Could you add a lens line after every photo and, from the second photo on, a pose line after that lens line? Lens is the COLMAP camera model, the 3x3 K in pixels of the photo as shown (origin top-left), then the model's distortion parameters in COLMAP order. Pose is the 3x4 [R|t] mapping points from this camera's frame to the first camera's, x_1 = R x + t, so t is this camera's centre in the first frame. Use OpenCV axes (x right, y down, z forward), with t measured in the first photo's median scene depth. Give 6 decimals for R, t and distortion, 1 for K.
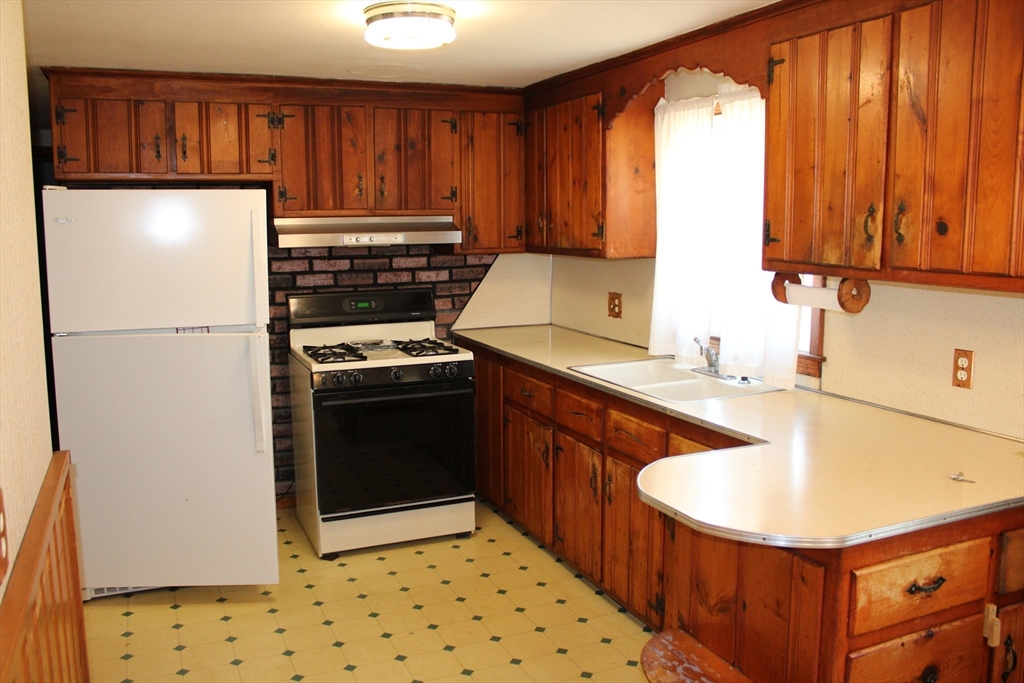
lens RADIAL K [[877.7, 0, 512.0], [0, 877.7, 341.5], [0, 0, 1]] dist [-0.069629, 0.001303]
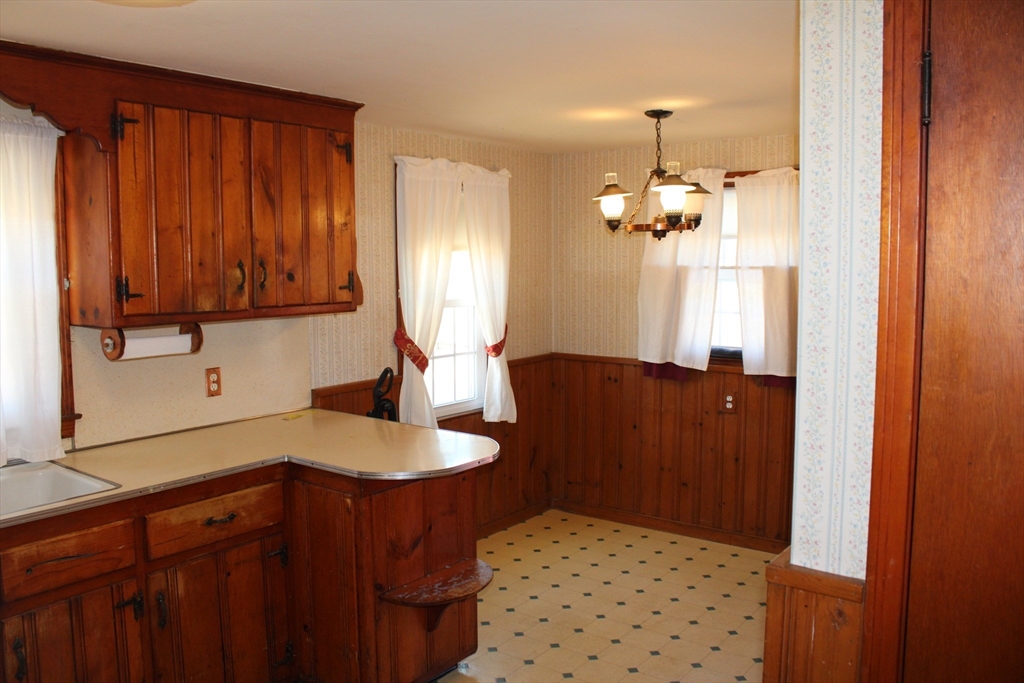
lens RADIAL K [[877.7, 0, 512.0], [0, 877.7, 341.5], [0, 0, 1]] dist [-0.069629, 0.001303]
pose [[-0.497263, -0.078943, 0.864001, -0.865548], [0.124105, 0.979139, 0.160890, -0.189174], [-0.858678, 0.187231, -0.477092, 1.228436]]
